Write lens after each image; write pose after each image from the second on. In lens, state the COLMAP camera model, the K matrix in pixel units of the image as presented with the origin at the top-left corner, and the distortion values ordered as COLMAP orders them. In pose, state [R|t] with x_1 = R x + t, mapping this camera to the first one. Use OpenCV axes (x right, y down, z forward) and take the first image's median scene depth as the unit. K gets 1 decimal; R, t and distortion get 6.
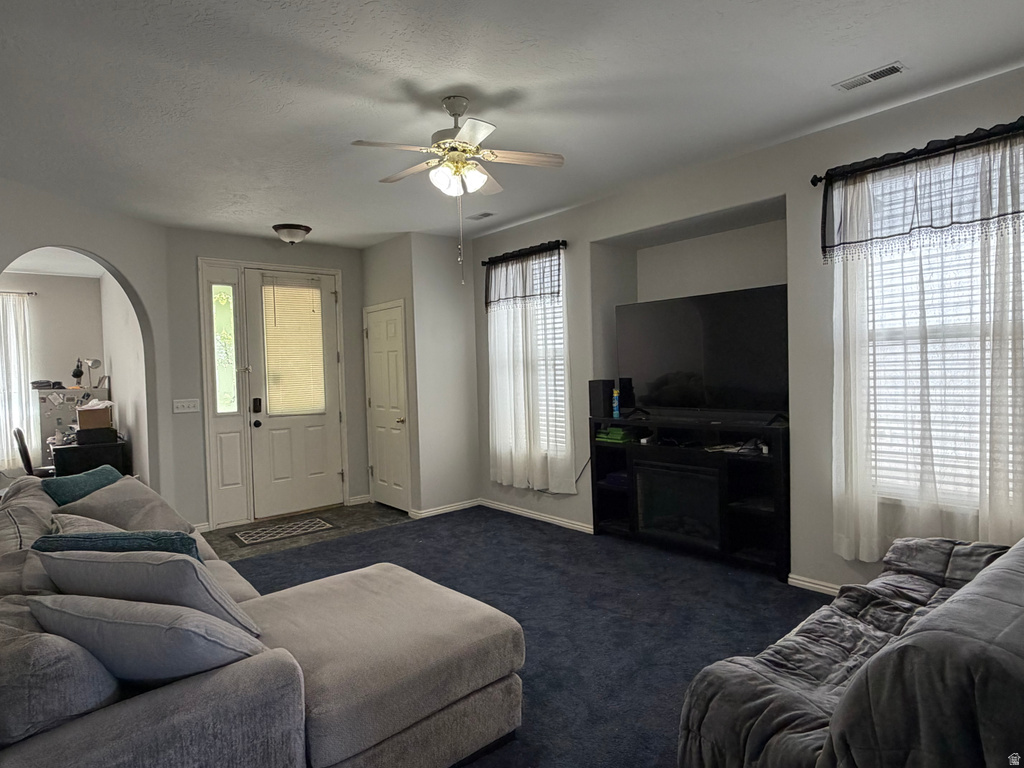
lens RADIAL K [[591.6, 0, 512.3], [0, 591.6, 384.5], [0, 0, 1]] dist [-0.000745, 0.001234]
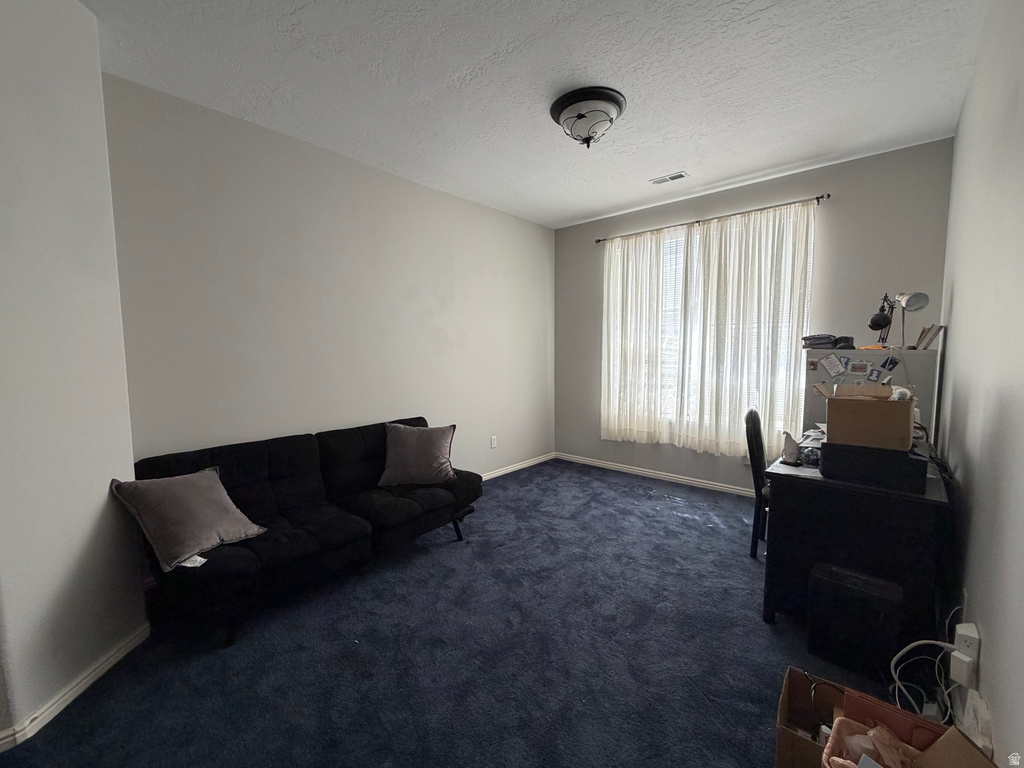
lens RADIAL K [[427.1, 0, 511.7], [0, 427.1, 385.6], [0, 0, 1]] dist [0.000498, -0.000327]
pose [[0.138494, 0.110431, -0.984187, -0.397410], [-0.024776, 0.993839, 0.108028, 0.006234], [0.990053, 0.009423, 0.140376, 0.627894]]
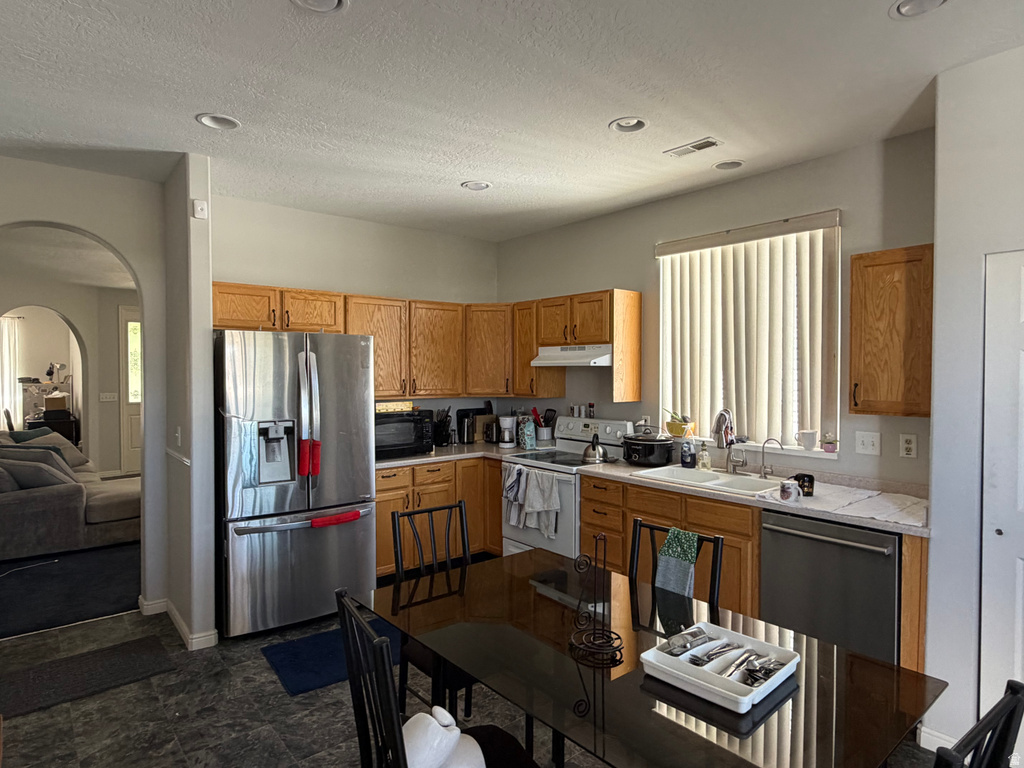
lens RADIAL K [[591.6, 0, 508.3], [0, 591.6, 384.3], [0, 0, 1]] dist [-0.000745, 0.001234]
pose [[0.999526, 0.028882, -0.010631, 0.432879], [-0.028893, 0.999582, -0.000860, -0.022901], [0.010601, 0.001167, 0.999943, -0.470580]]
